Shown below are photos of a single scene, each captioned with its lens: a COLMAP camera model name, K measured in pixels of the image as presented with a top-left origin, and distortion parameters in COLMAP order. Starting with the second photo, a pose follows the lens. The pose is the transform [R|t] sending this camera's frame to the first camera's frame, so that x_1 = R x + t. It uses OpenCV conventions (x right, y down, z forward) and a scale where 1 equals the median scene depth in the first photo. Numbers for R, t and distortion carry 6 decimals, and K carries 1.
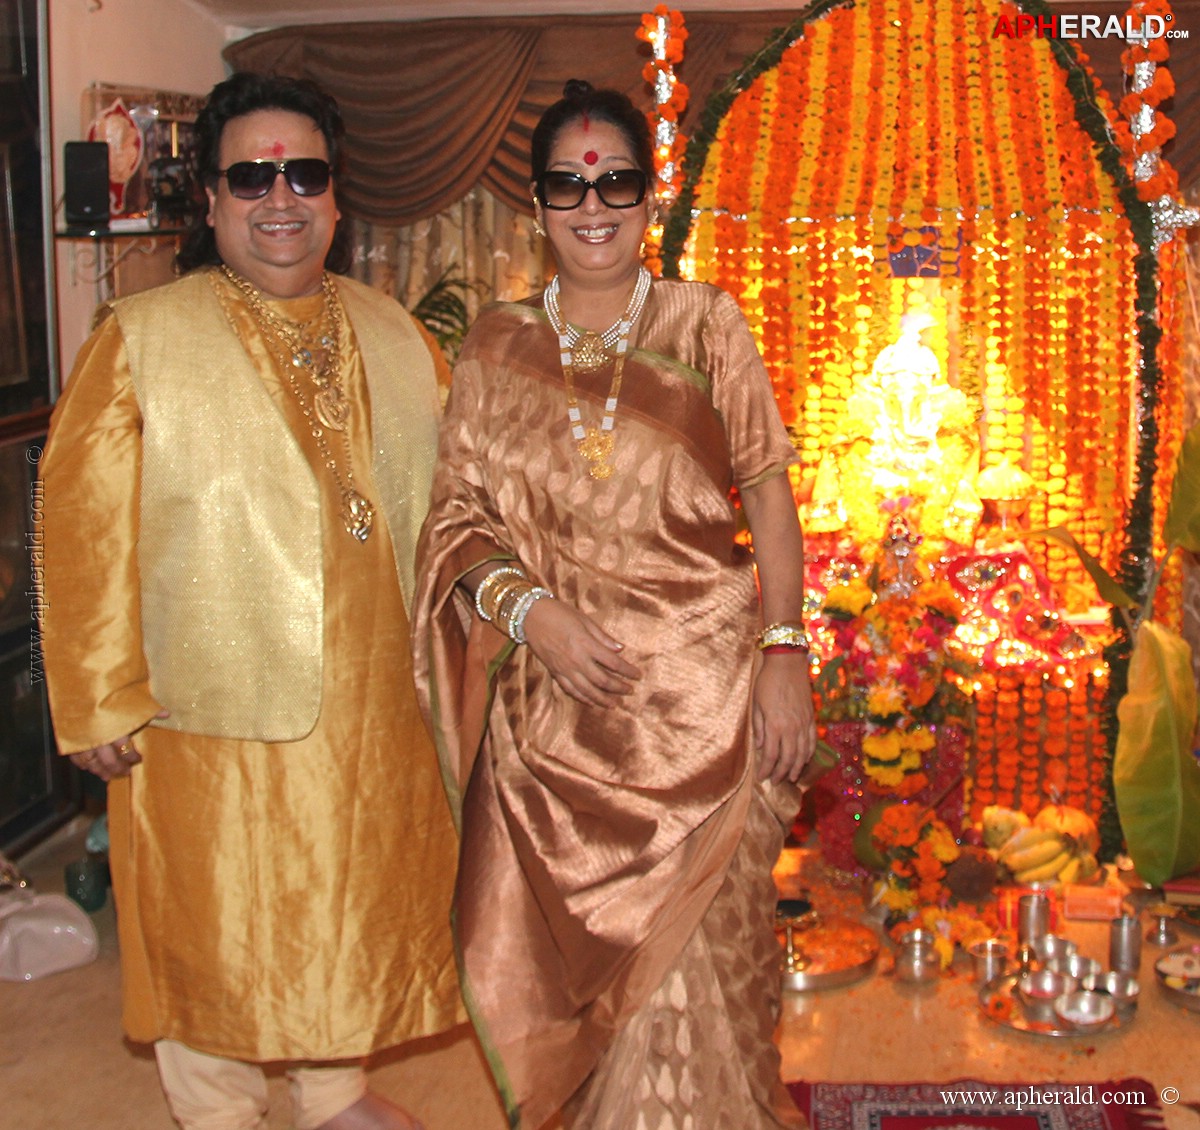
lens RADIAL K [[2153.2, 0, 600.0], [0, 2153.2, 565.0], [0, 0, 1]] dist [-0.125602, 0.008397]
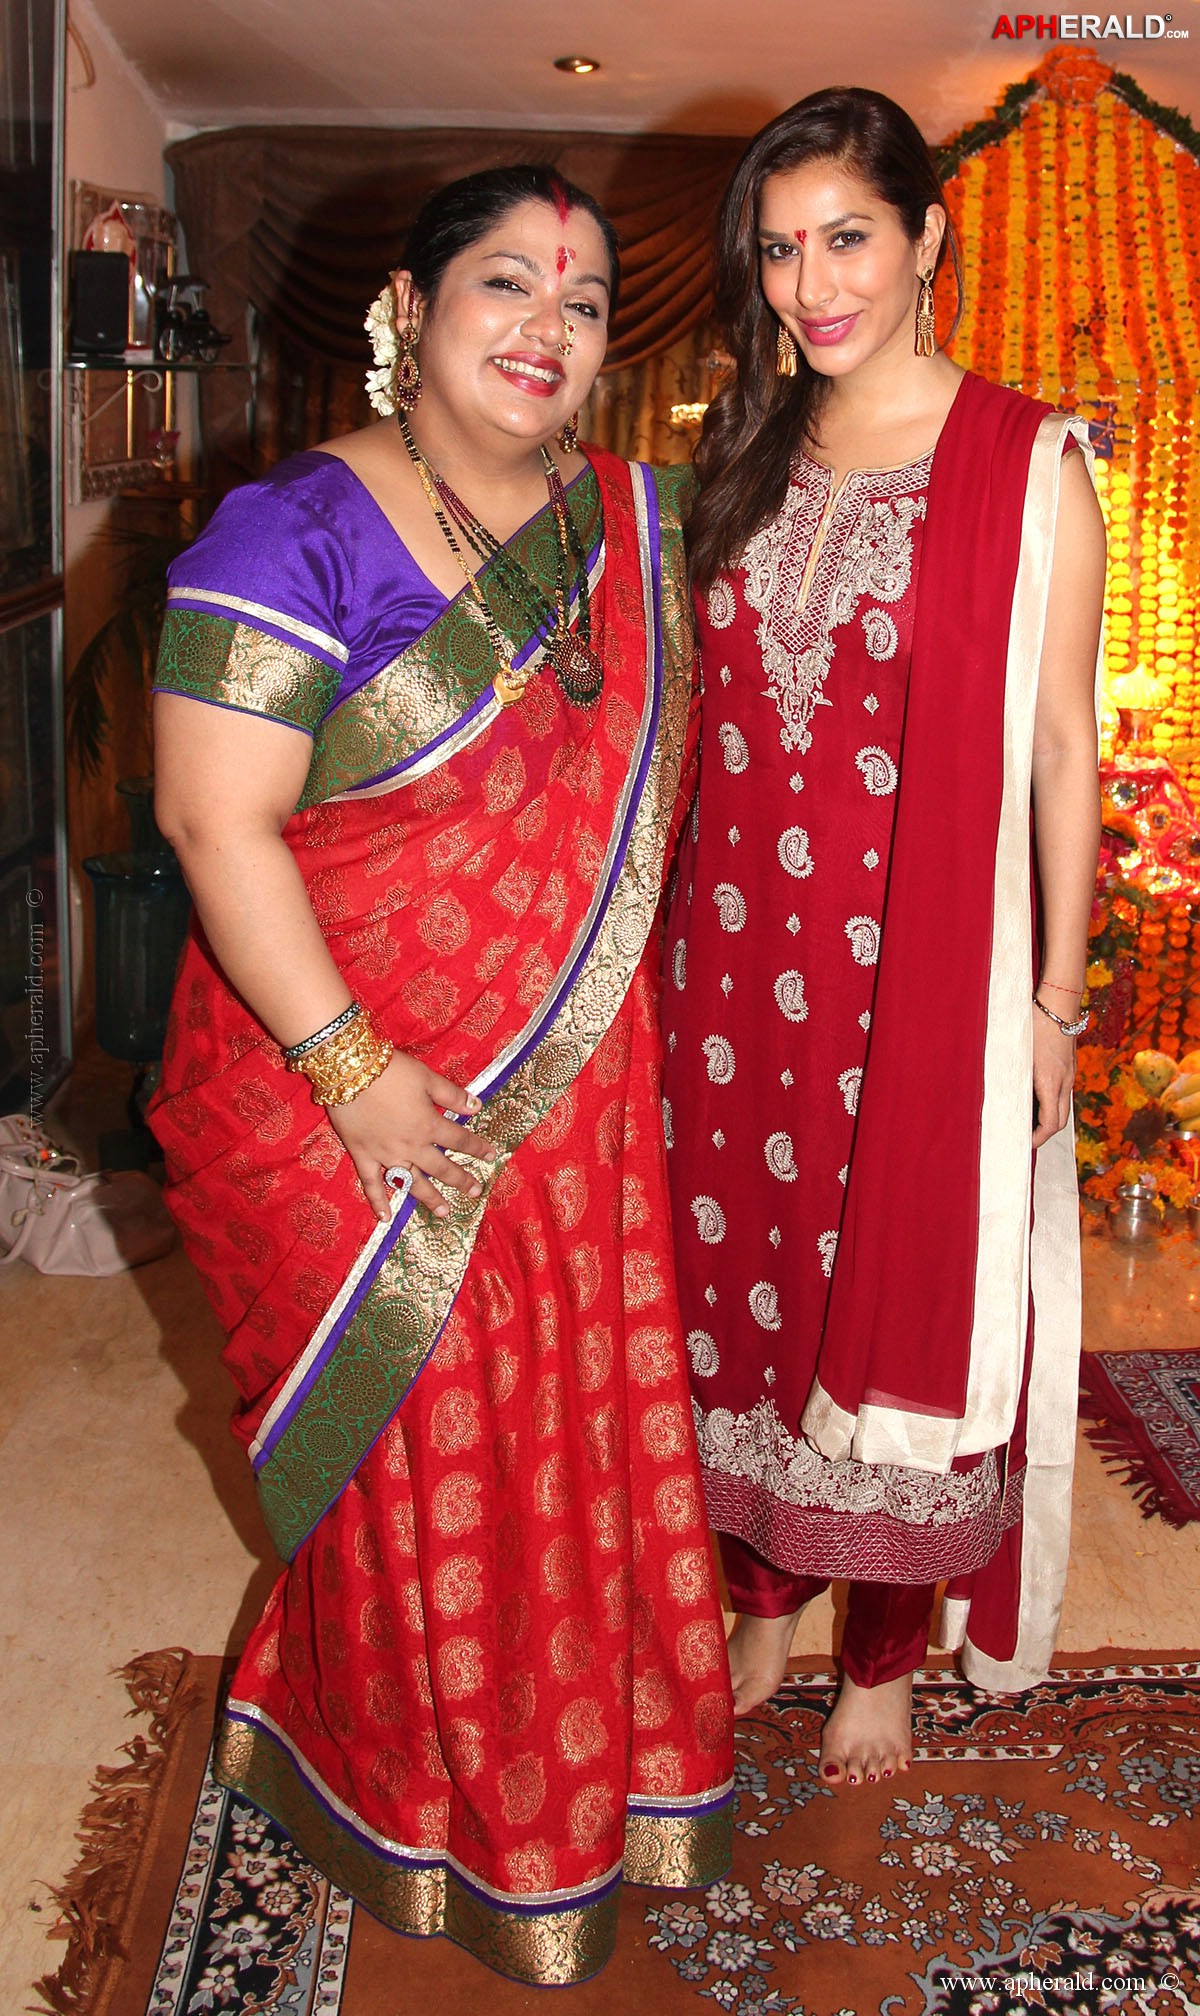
lens RADIAL K [[2474.2, 0, 600.0], [0, 2474.2, 1008.0], [0, 0, 1]] dist [-0.142439, -0.004923]
pose [[0.976633, -0.011417, 0.214613, -0.267500], [-0.006492, 0.996565, 0.082561, 0.010928], [-0.214818, -0.082025, 0.973204, 0.039290]]
